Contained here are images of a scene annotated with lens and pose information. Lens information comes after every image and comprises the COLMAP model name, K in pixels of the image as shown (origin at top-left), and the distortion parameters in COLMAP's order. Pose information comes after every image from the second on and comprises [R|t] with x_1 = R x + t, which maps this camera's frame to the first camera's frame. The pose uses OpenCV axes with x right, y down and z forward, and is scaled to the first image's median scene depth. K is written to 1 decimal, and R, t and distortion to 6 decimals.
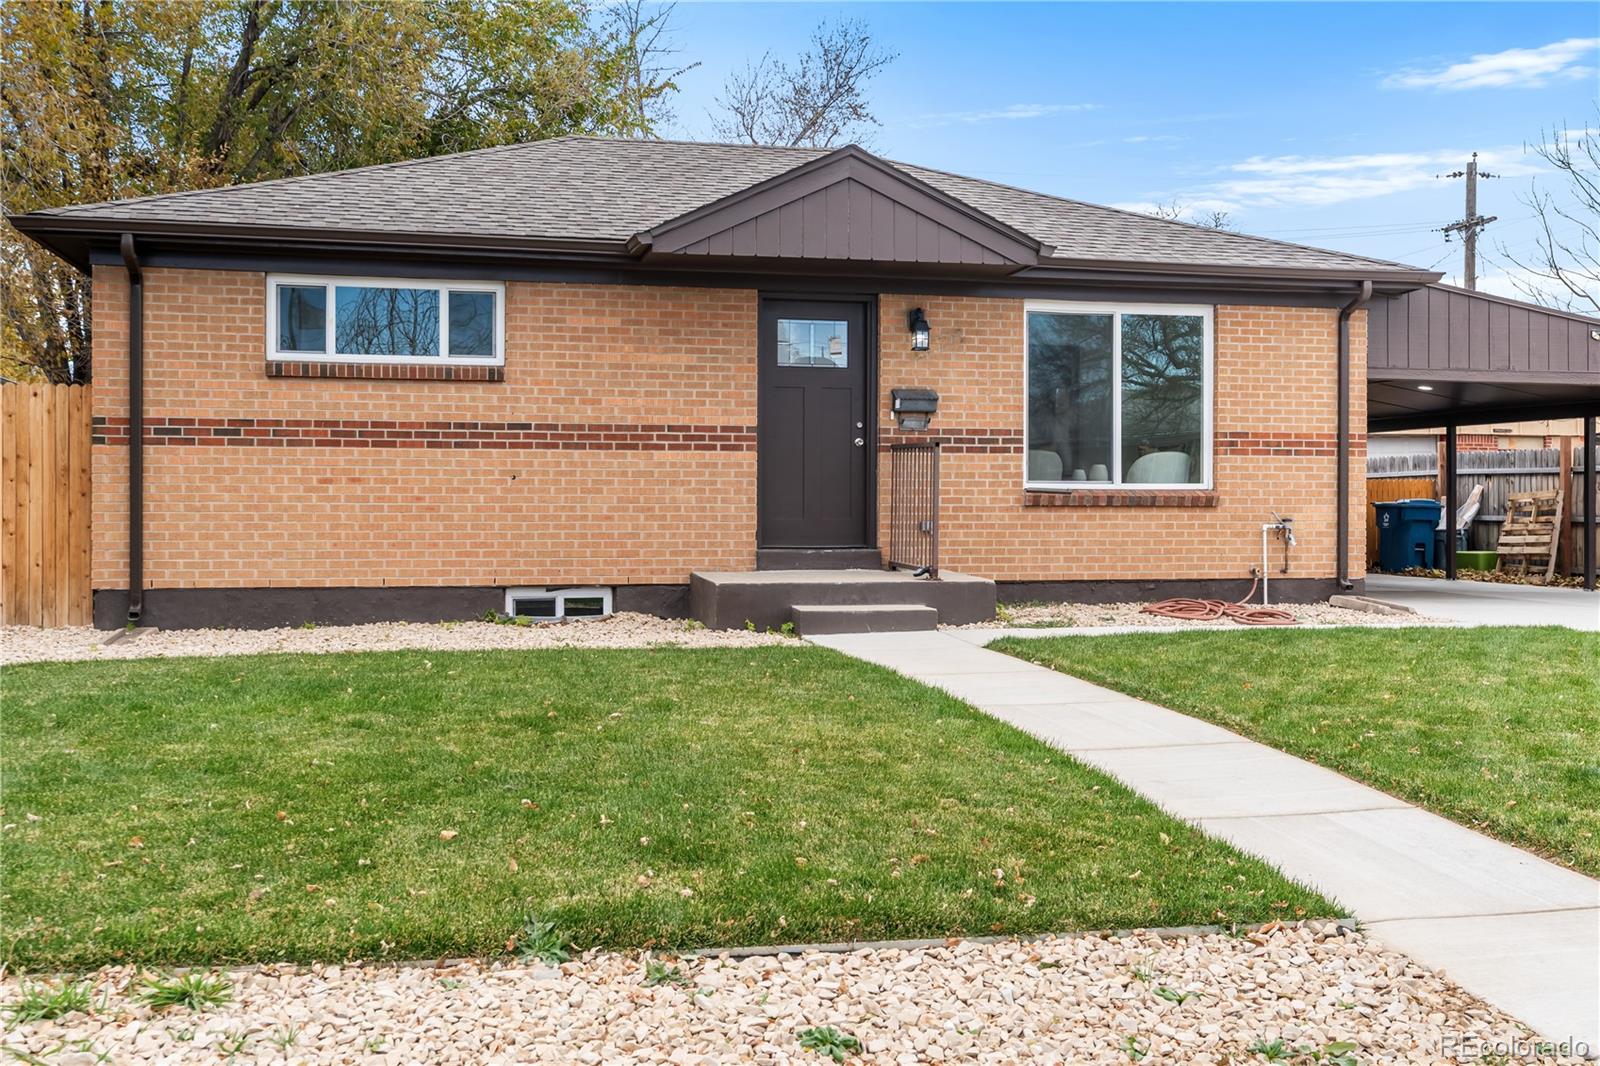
lens RADIAL K [[1624.3, 0, 803.4], [0, 1624.3, 531.4], [0, 0, 1]] dist [0.022316, 0.000000]
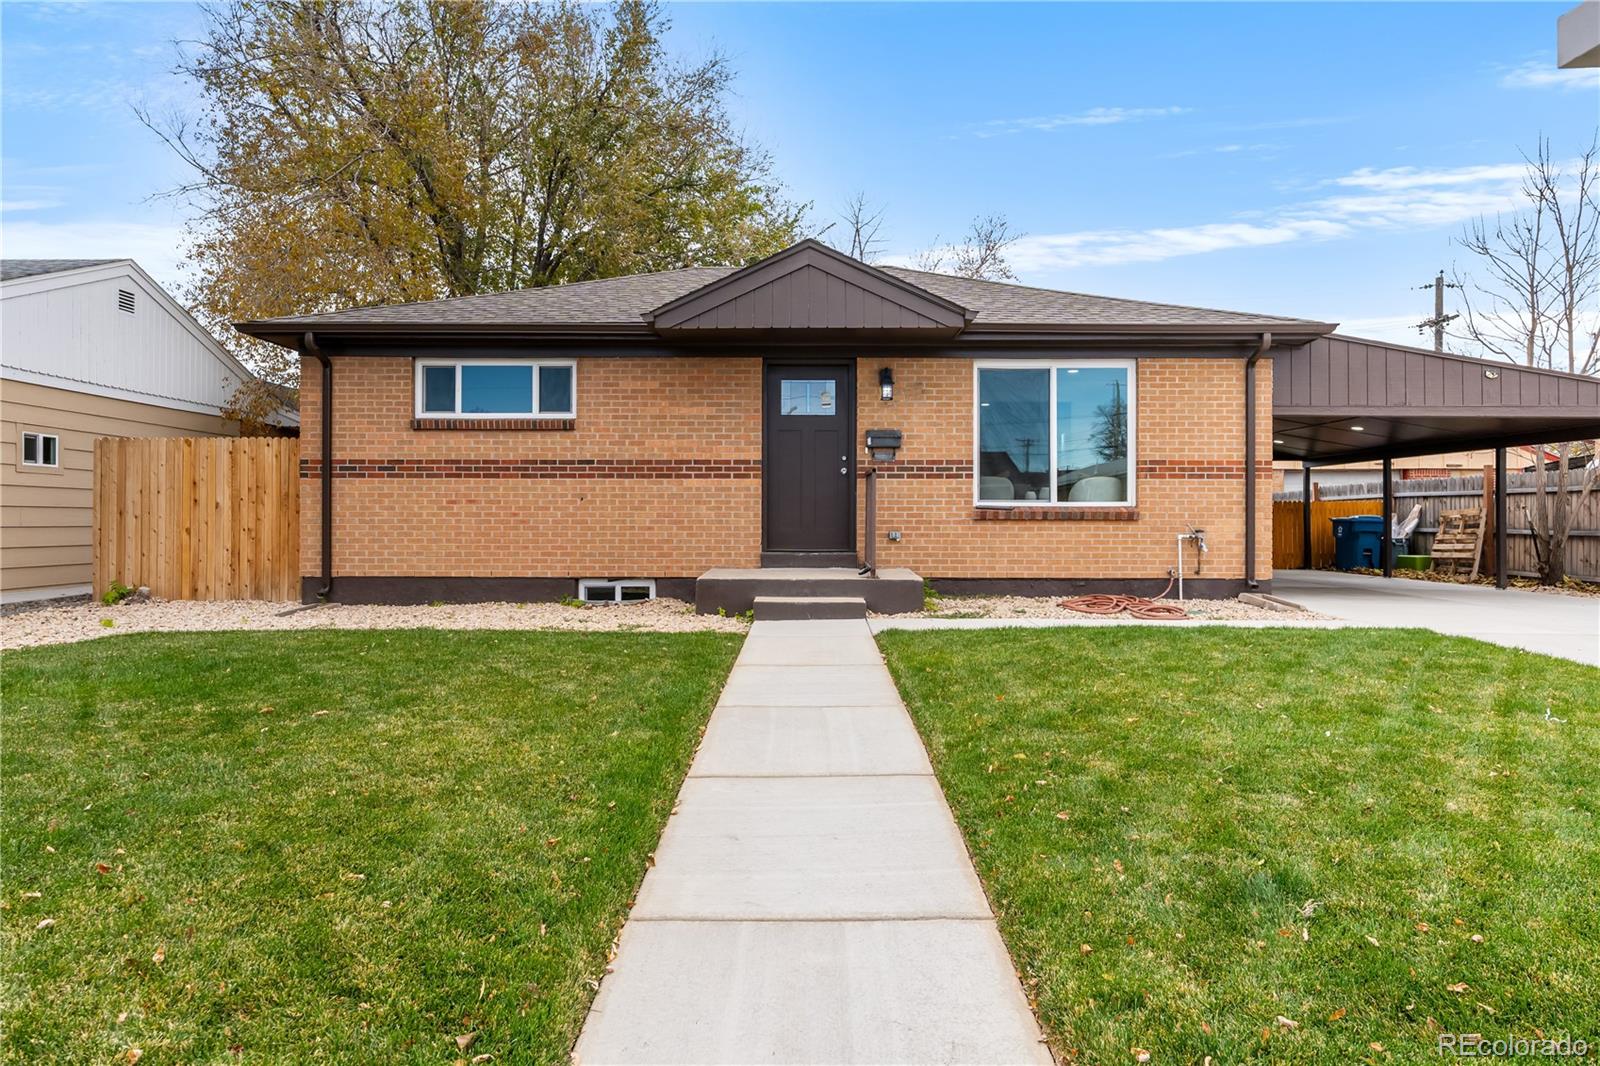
lens RADIAL K [[932.1, 0, 802.0], [0, 932.1, 530.1], [0, 0, 1]] dist [-0.003770, 0.005830]
pose [[0.972133, 0.001921, -0.234422, 0.186044], [-0.003632, 0.999970, -0.006866, -0.002001], [0.234402, 0.007527, 0.972111, 0.267509]]
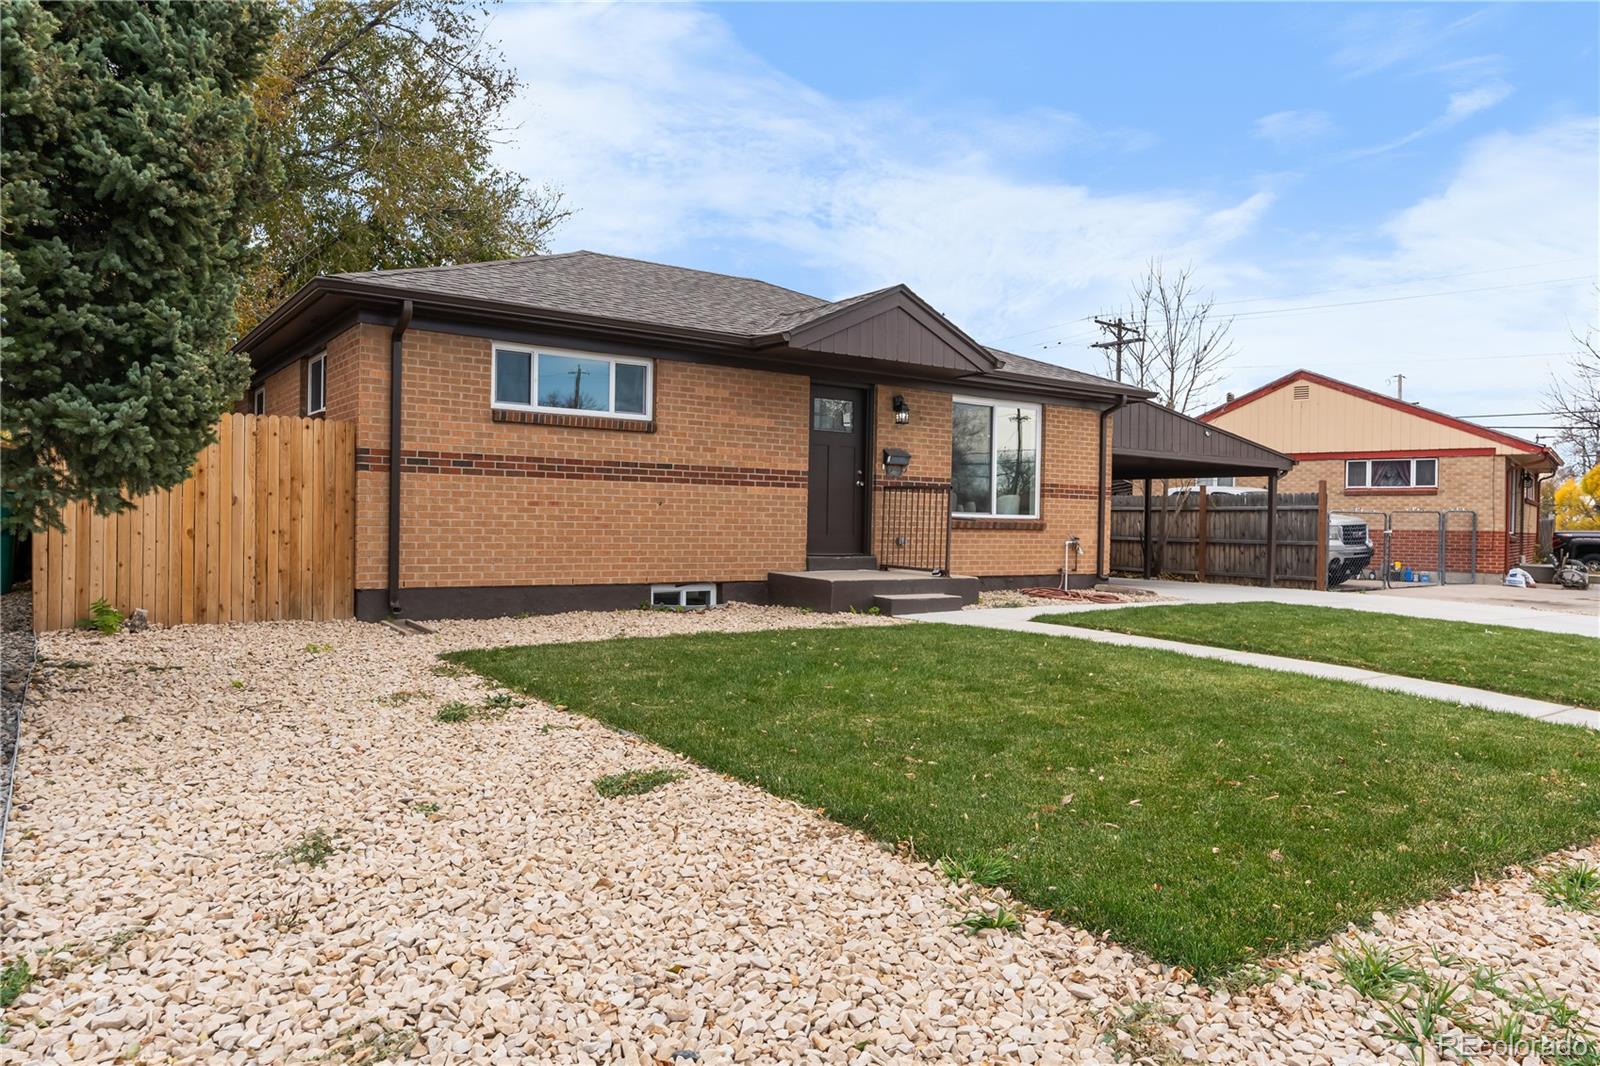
lens RADIAL K [[1056.7, 0, 794.2], [0, 1056.7, 536.3], [0, 0, 1]] dist [0.003164, 0.001158]
pose [[0.927143, 0.008229, 0.374618, -0.397077], [-0.007012, 0.999965, -0.004610, -0.002392], [-0.374642, 0.001647, 0.927168, 0.134606]]
